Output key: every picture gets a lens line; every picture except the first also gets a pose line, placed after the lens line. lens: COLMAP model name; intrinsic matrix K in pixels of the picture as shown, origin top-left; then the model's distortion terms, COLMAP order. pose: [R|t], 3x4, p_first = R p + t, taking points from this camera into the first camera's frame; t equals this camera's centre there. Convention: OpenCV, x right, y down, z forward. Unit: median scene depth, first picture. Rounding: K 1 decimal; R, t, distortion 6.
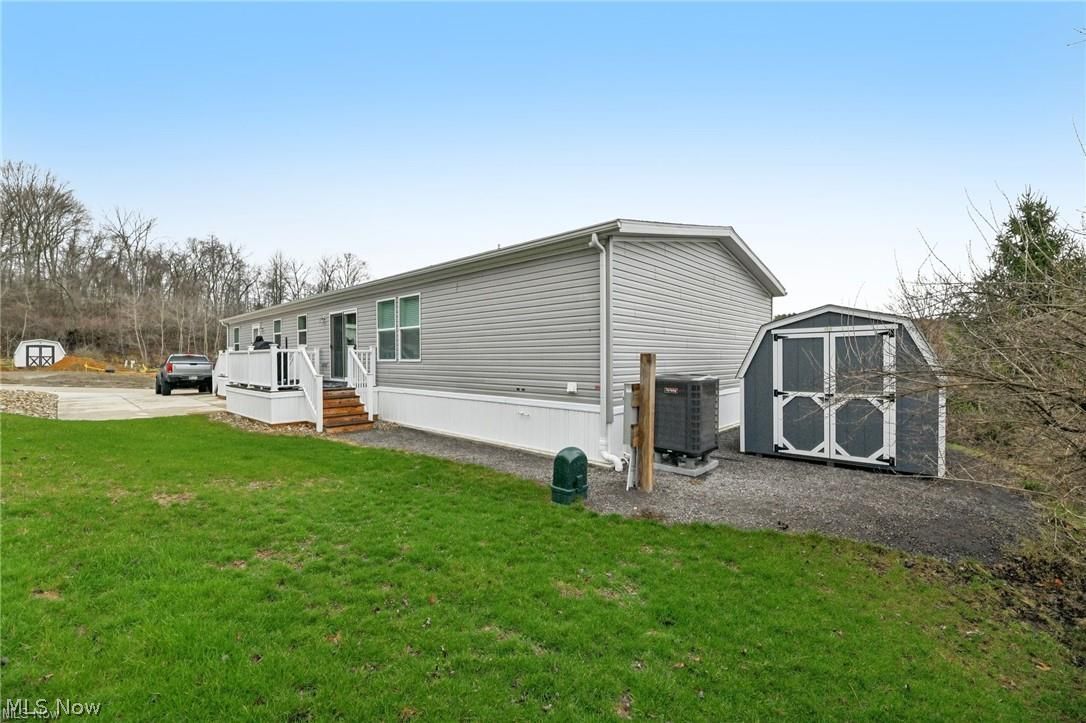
lens RADIAL K [[445.9, 0, 540.5], [0, 445.9, 361.5], [0, 0, 1]] dist [-0.003522, -0.000156]
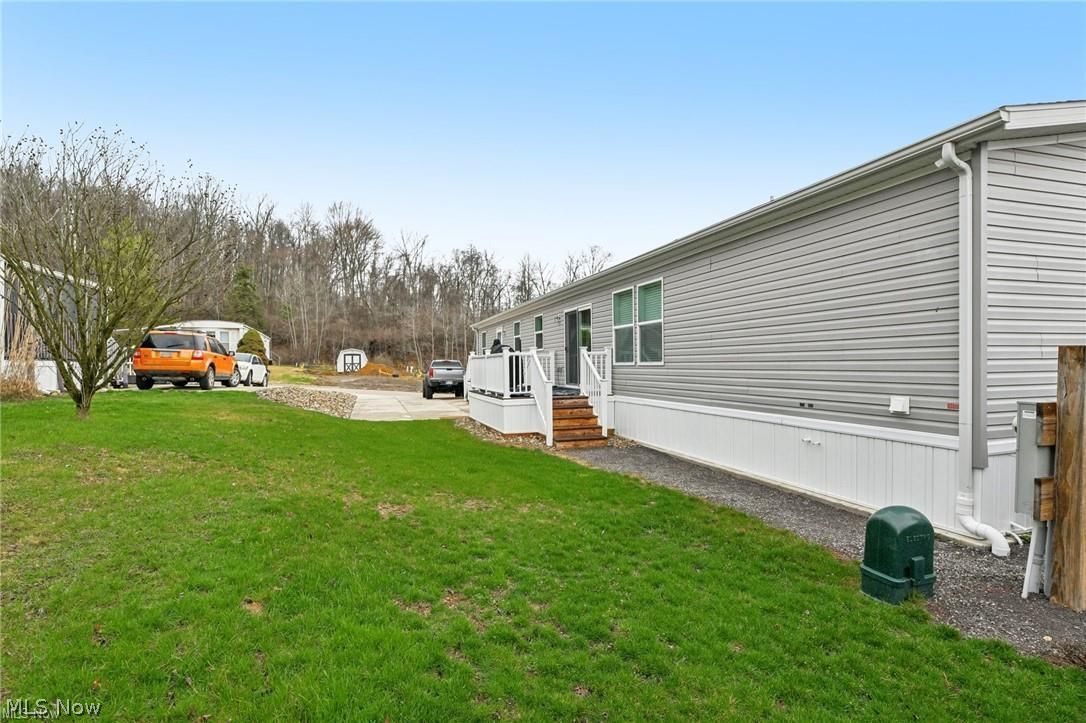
lens RADIAL K [[528.7, 0, 530.5], [0, 528.7, 374.0], [0, 0, 1]] dist [-0.000099, -0.000745]
pose [[0.863068, 0.001241, -0.505087, -0.000905], [0.007086, 0.999869, 0.014565, 0.001256], [0.505039, -0.016149, 0.862946, 0.115776]]
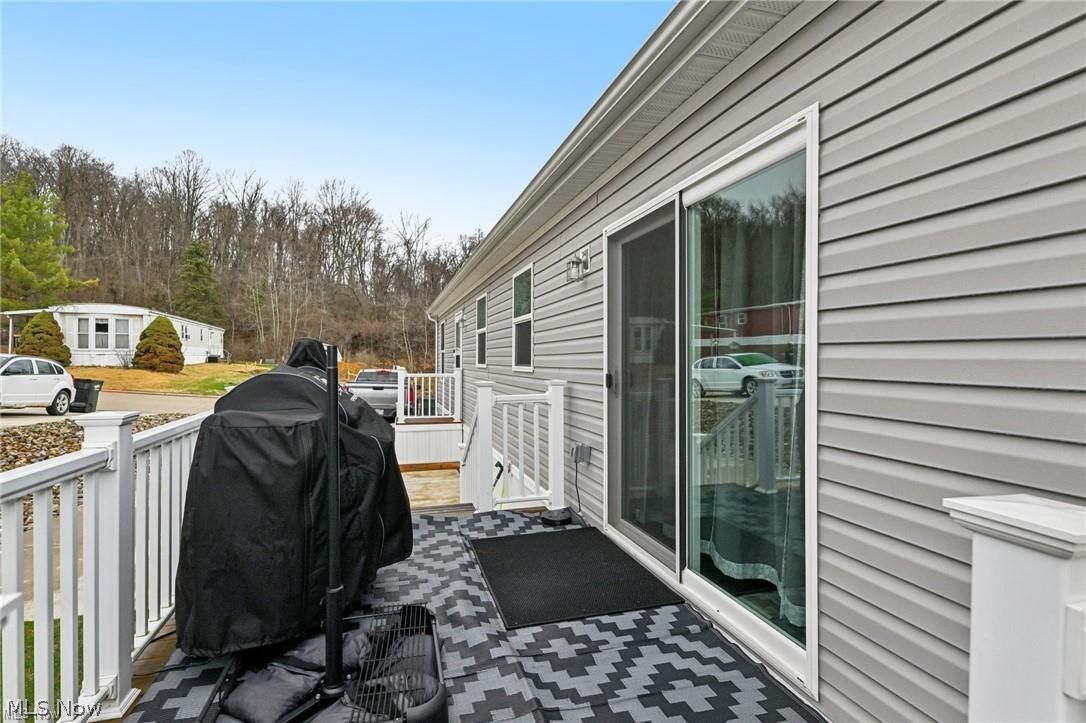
lens RADIAL K [[528.7, 0, 544.2], [0, 528.7, 362.2], [0, 0, 1]] dist [-0.000099, -0.000745]
pose [[0.862307, 0.007201, -0.506334, -0.729692], [-0.008407, 0.999965, -0.000097, -0.084902], [0.506316, 0.004340, 0.862337, 1.513144]]
